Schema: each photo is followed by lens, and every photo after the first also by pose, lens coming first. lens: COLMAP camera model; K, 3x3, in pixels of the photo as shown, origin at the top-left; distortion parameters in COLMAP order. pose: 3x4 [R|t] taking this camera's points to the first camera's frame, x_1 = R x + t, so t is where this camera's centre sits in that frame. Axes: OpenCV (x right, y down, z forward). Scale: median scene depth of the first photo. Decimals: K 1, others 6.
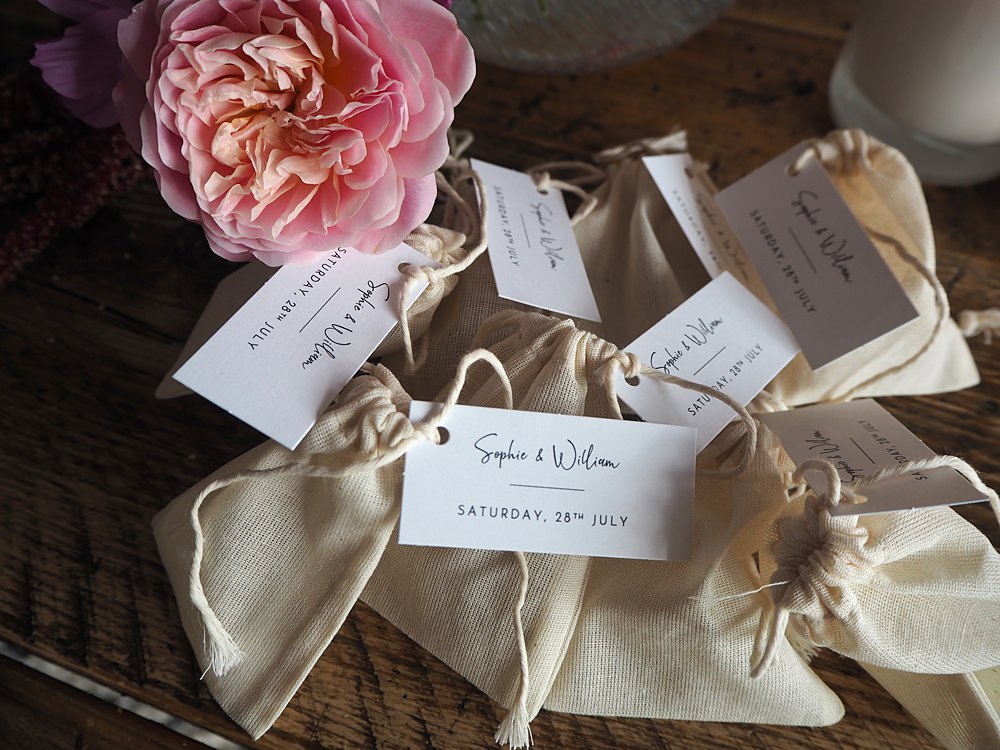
lens RADIAL K [[830.7, 0, 498.6], [0, 830.7, 370.0], [0, 0, 1]] dist [-0.005721, 0.000607]
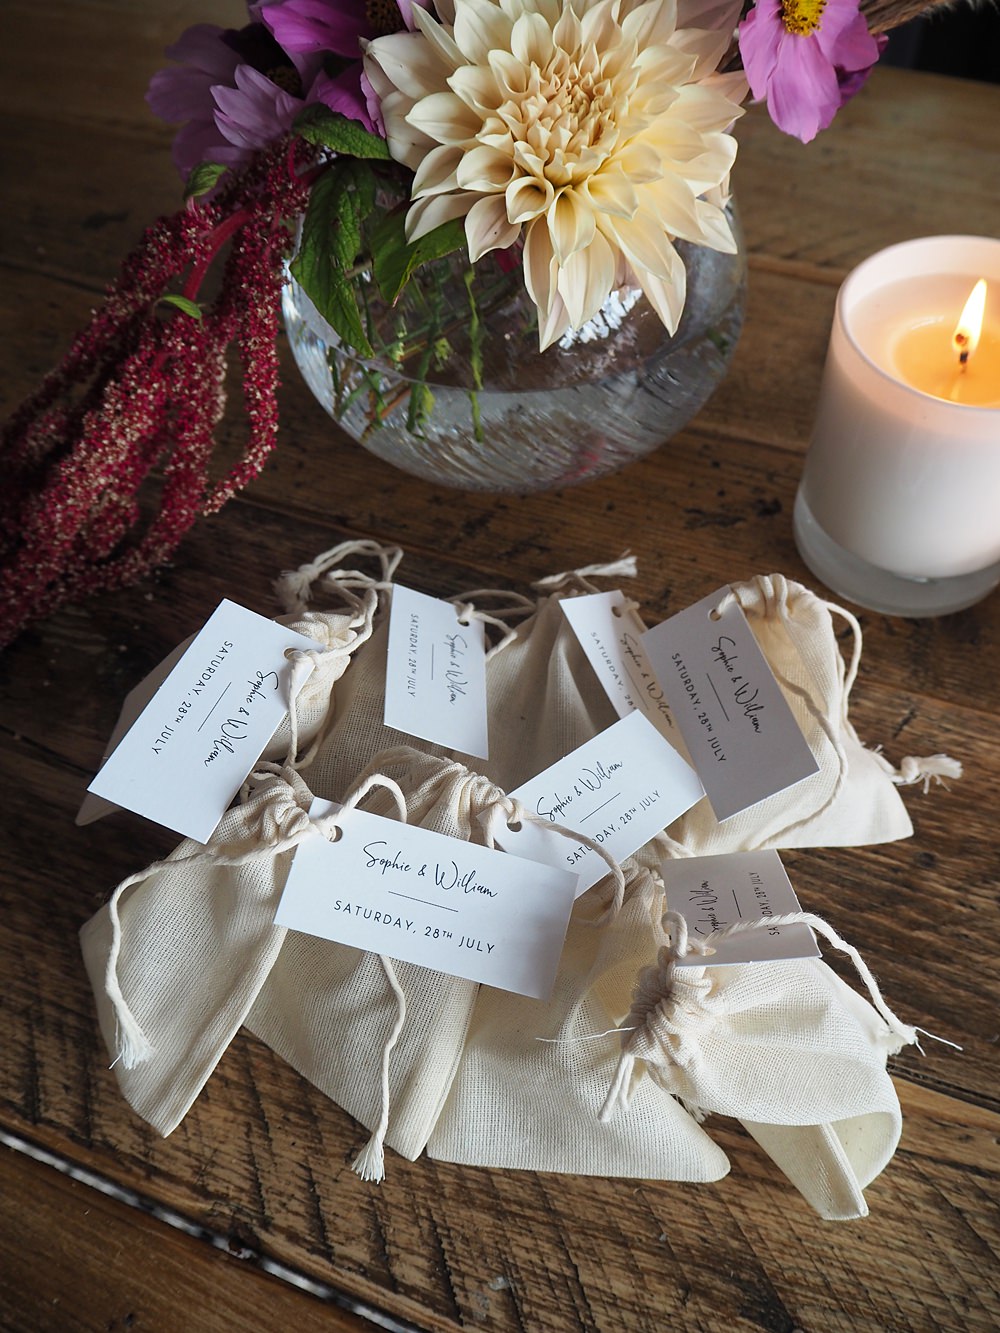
lens RADIAL K [[1107.3, 0, 499.4], [0, 1107.3, 671.8], [0, 0, 1]] dist [-0.005721, 0.000607]
pose [[0.999398, 0.013867, -0.031812, 0.167412], [-0.016839, 0.995323, -0.095122, -0.050819], [0.030344, 0.095600, 0.994957, -0.370450]]
